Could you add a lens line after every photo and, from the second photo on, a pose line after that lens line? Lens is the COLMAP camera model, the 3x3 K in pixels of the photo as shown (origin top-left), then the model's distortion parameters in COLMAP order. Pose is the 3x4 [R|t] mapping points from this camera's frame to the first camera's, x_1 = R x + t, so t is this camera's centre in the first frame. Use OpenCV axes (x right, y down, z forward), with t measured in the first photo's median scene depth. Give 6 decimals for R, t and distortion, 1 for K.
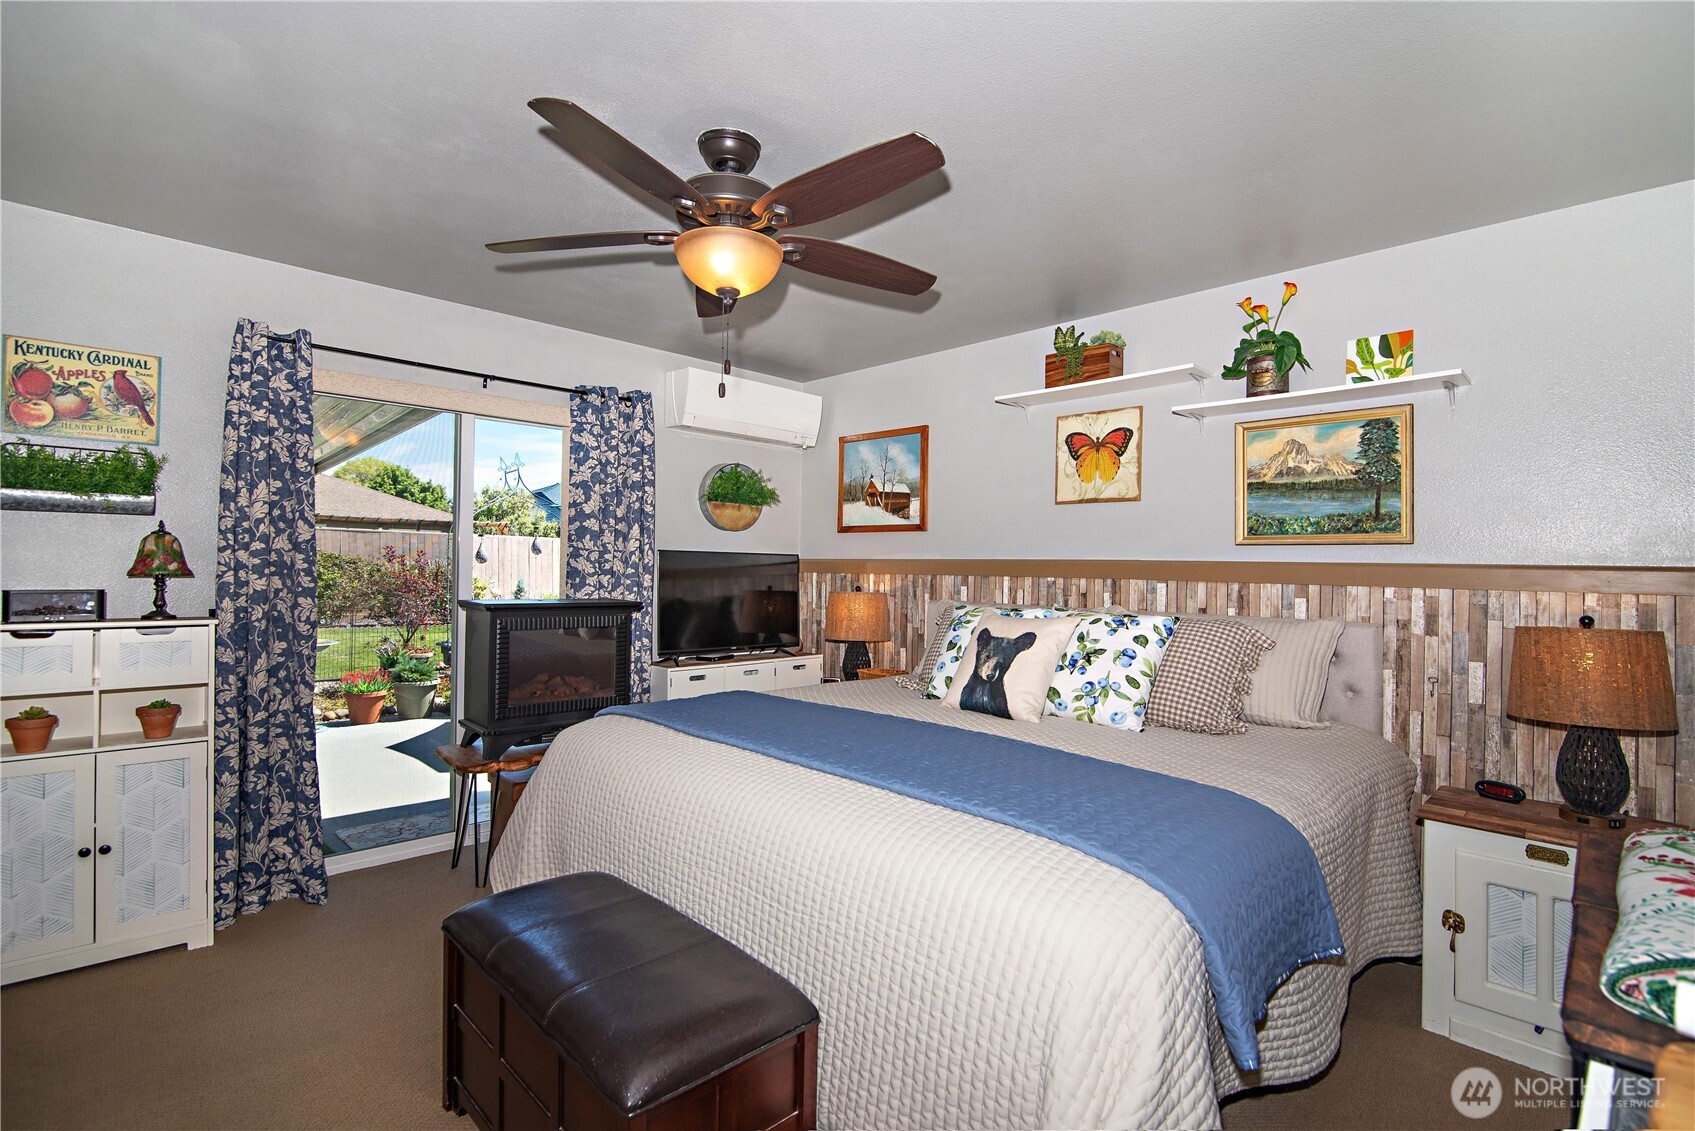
lens RADIAL K [[780.2, 0, 845.6], [0, 780.2, 566.2], [0, 0, 1]] dist [-0.019809, 0.001070]
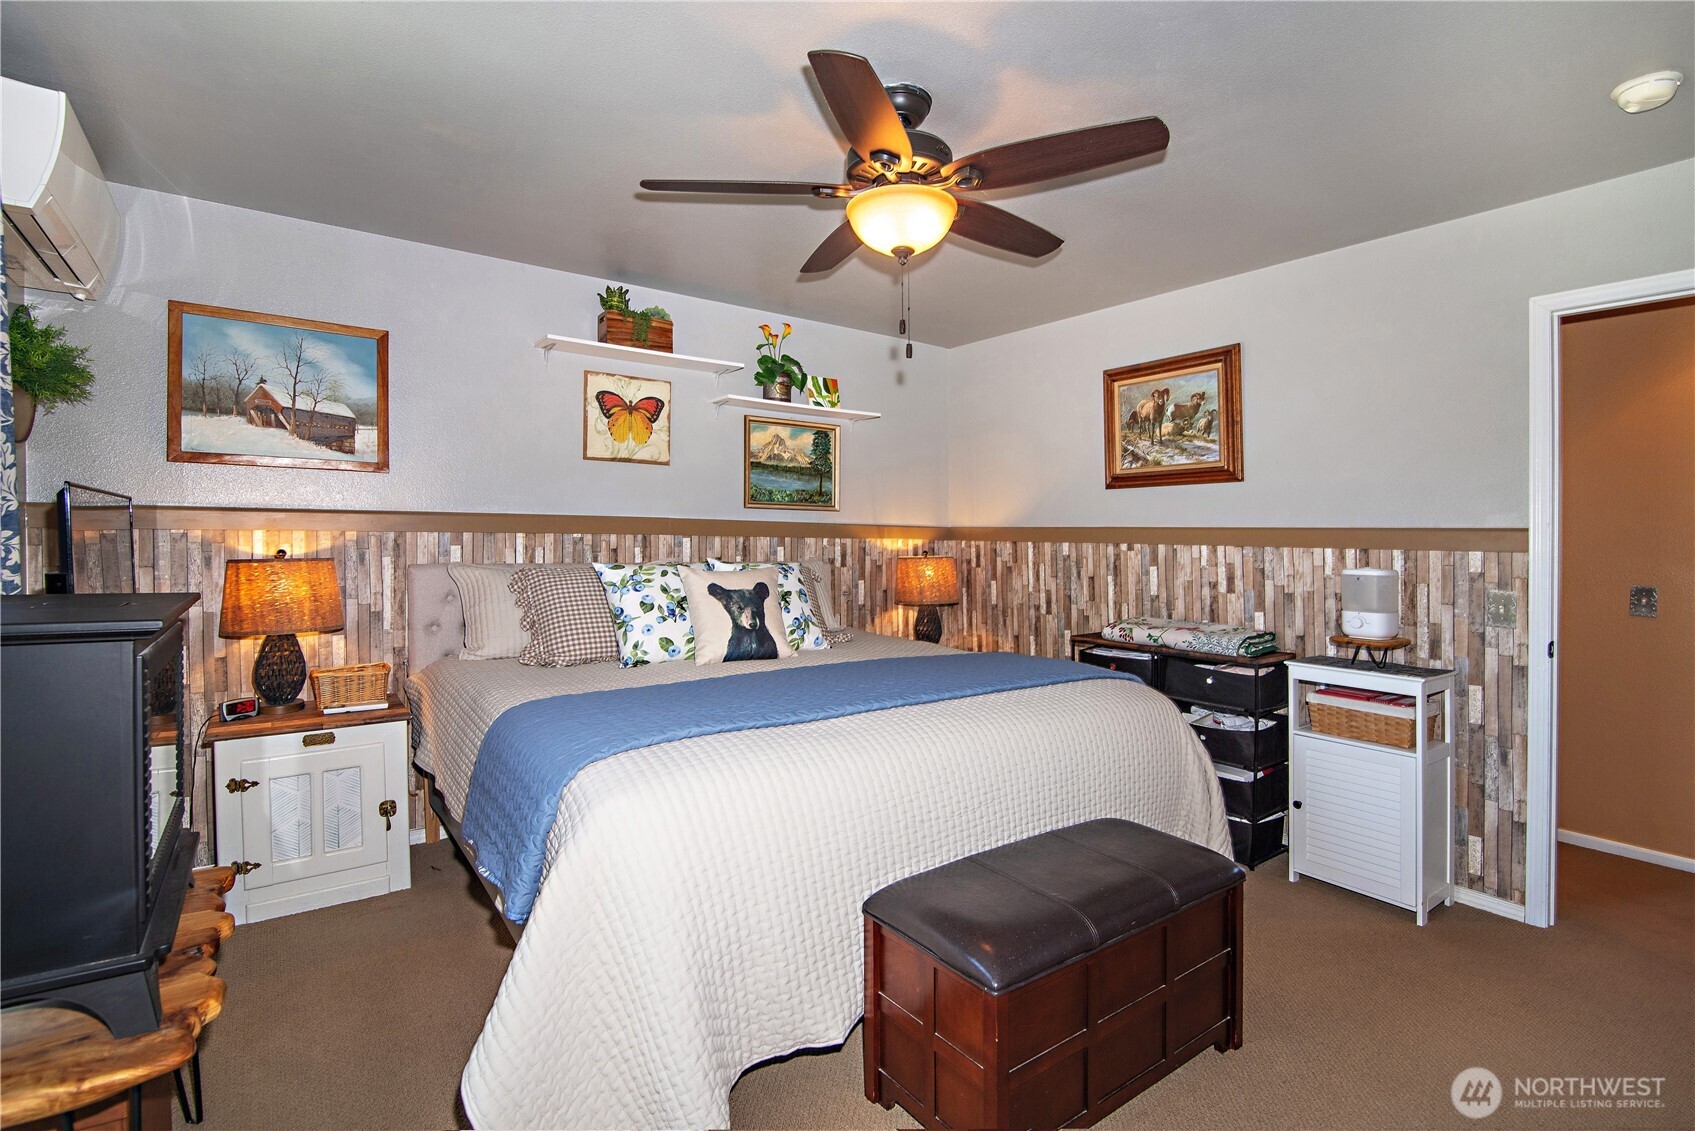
lens RADIAL K [[789.4, 0, 841.1], [0, 789.4, 536.2], [0, 0, 1]] dist [-0.021707, 0.000063]
pose [[0.164455, -0.013304, 0.986295, -0.734132], [-0.012005, 0.999808, 0.015488, -0.001829], [-0.986312, -0.014387, 0.164264, 0.576846]]
